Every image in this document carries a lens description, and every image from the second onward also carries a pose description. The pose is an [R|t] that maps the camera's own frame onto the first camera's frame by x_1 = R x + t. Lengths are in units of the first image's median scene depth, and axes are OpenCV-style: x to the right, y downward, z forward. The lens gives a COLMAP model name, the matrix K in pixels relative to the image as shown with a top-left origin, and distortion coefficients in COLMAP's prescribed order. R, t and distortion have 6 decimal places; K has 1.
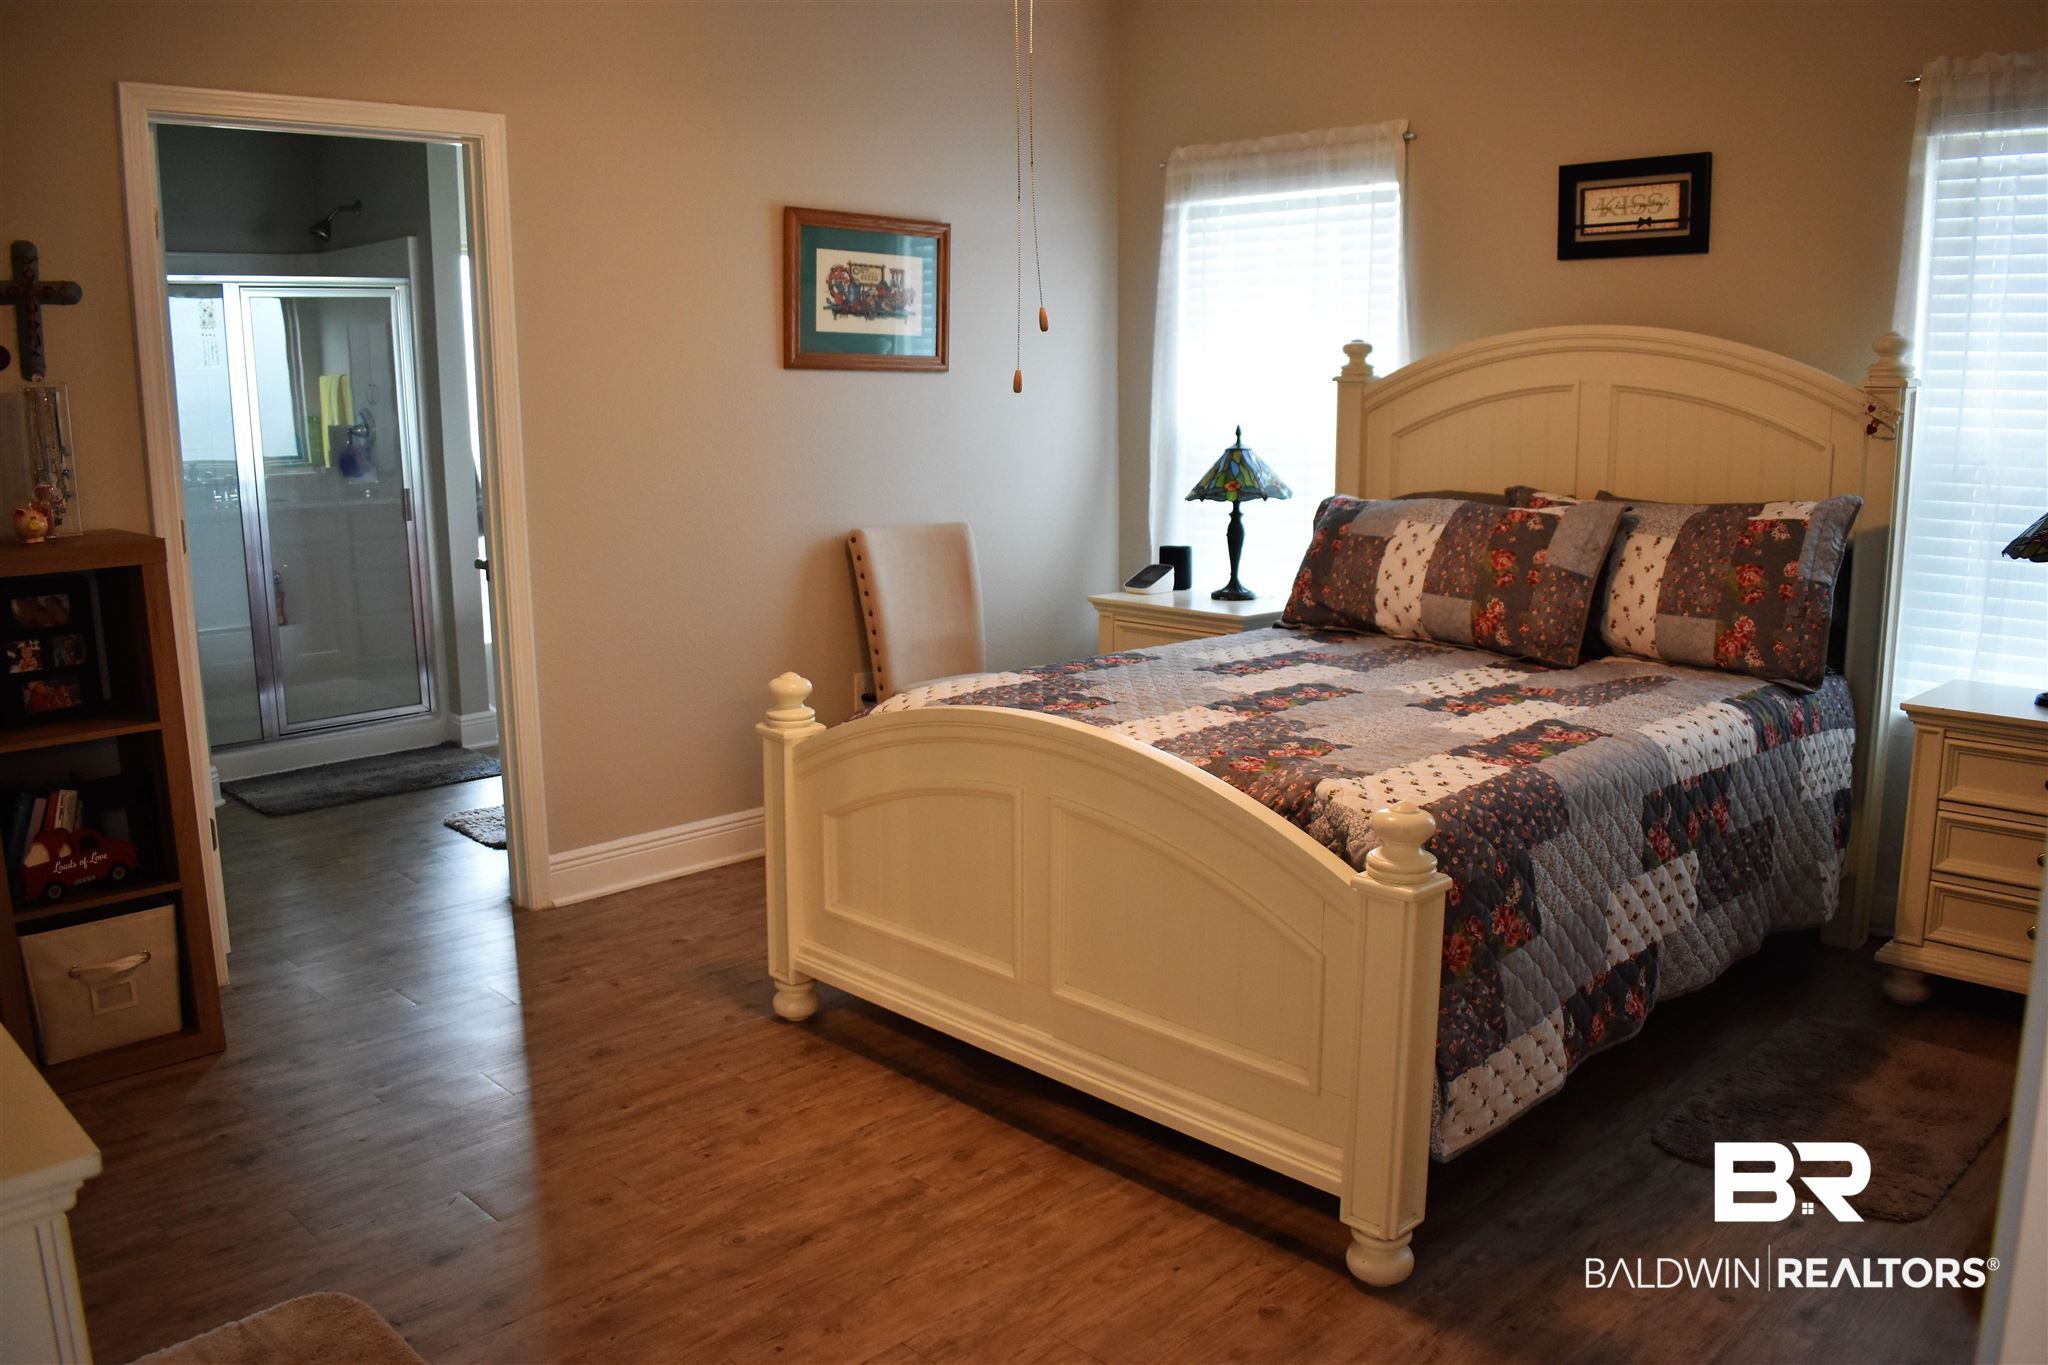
lens RADIAL K [[1627.8, 0, 1024.0], [0, 1627.8, 682.5], [0, 0, 1]] dist [-0.083853, 0.004339]
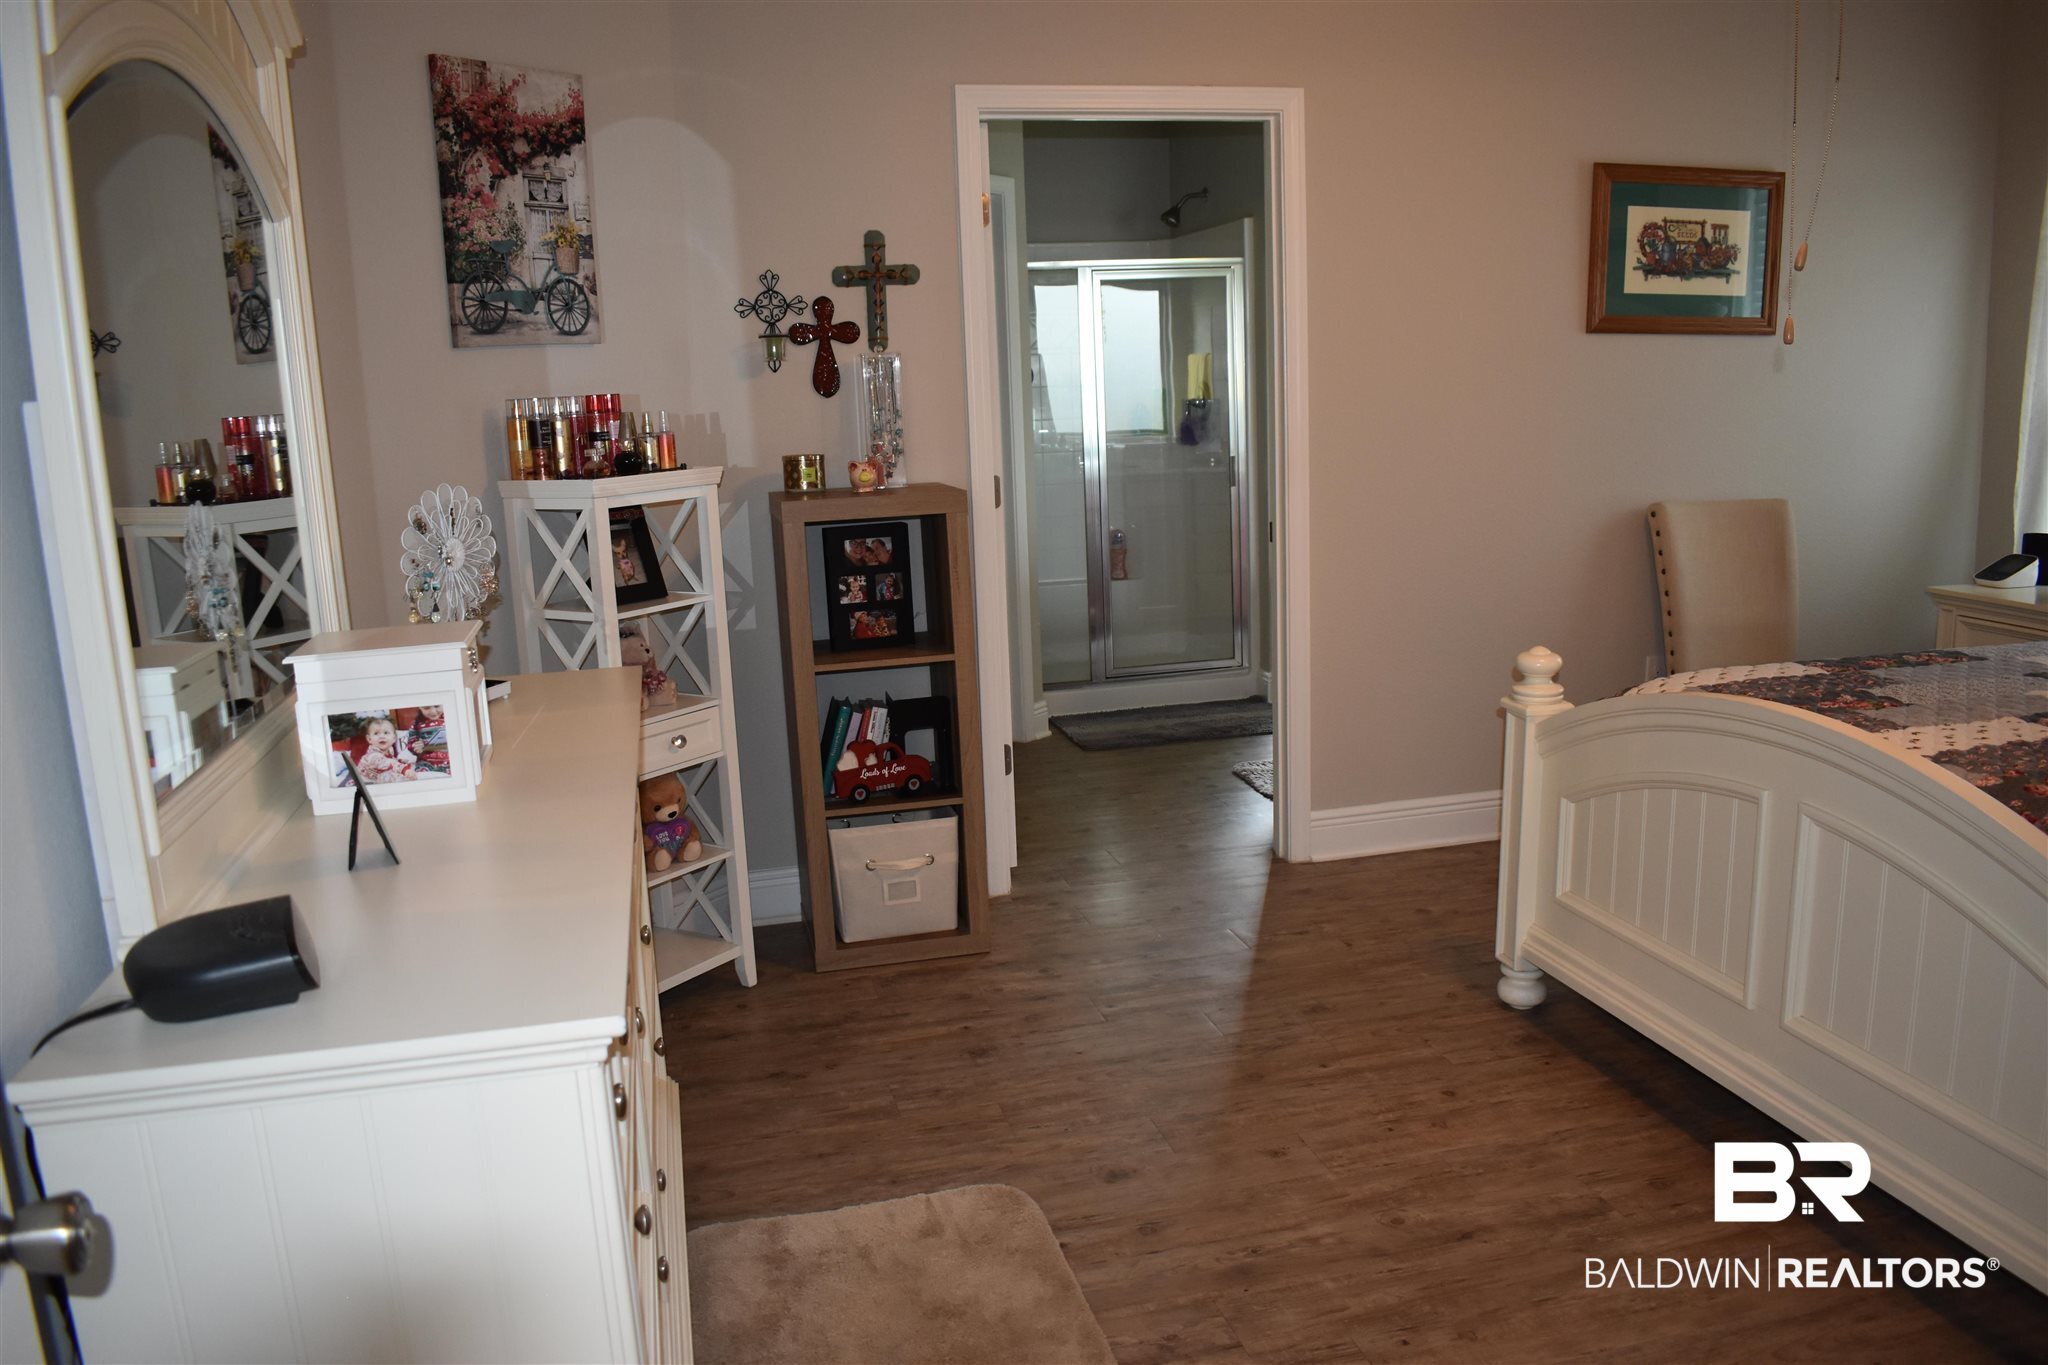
lens RADIAL K [[1577.9, 0, 1024.0], [0, 1577.9, 682.5], [0, 0, 1]] dist [-0.085777, 0.005316]
pose [[0.863673, 0.073872, -0.498610, 0.055731], [-0.064910, 0.997266, 0.035316, 0.002267], [0.499856, 0.001863, 0.866107, 0.055032]]
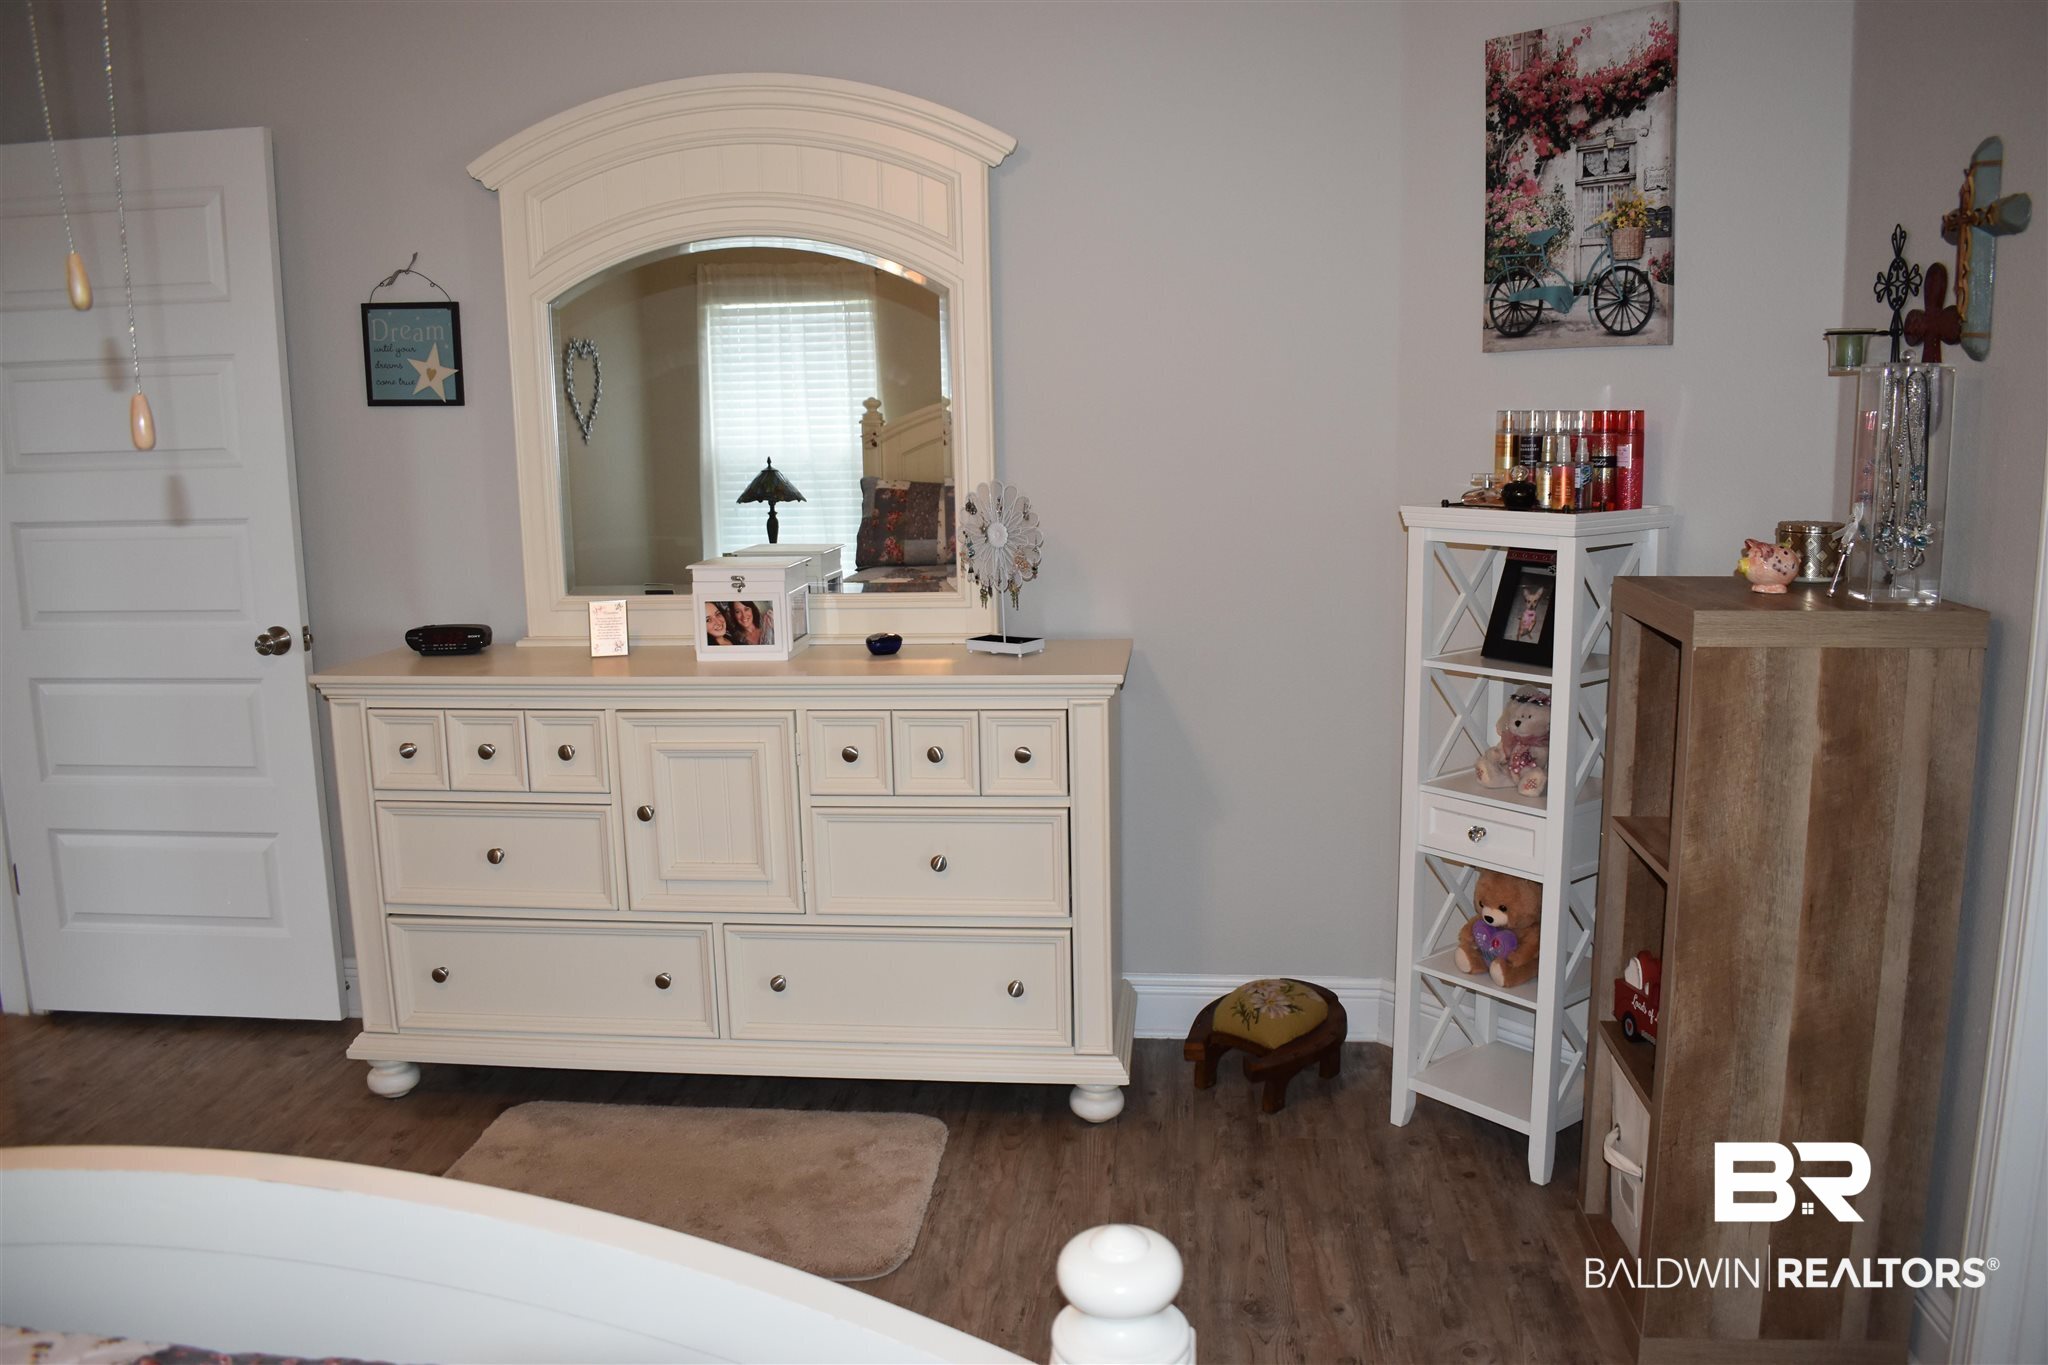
lens RADIAL K [[1627.8, 0, 1024.0], [0, 1627.8, 682.5], [0, 0, 1]] dist [-0.083853, 0.004339]
pose [[-0.761157, 0.138432, -0.633622, 0.080122], [-0.093101, 0.943517, 0.317976, -0.219631], [0.641851, 0.301020, -0.705276, 1.159615]]
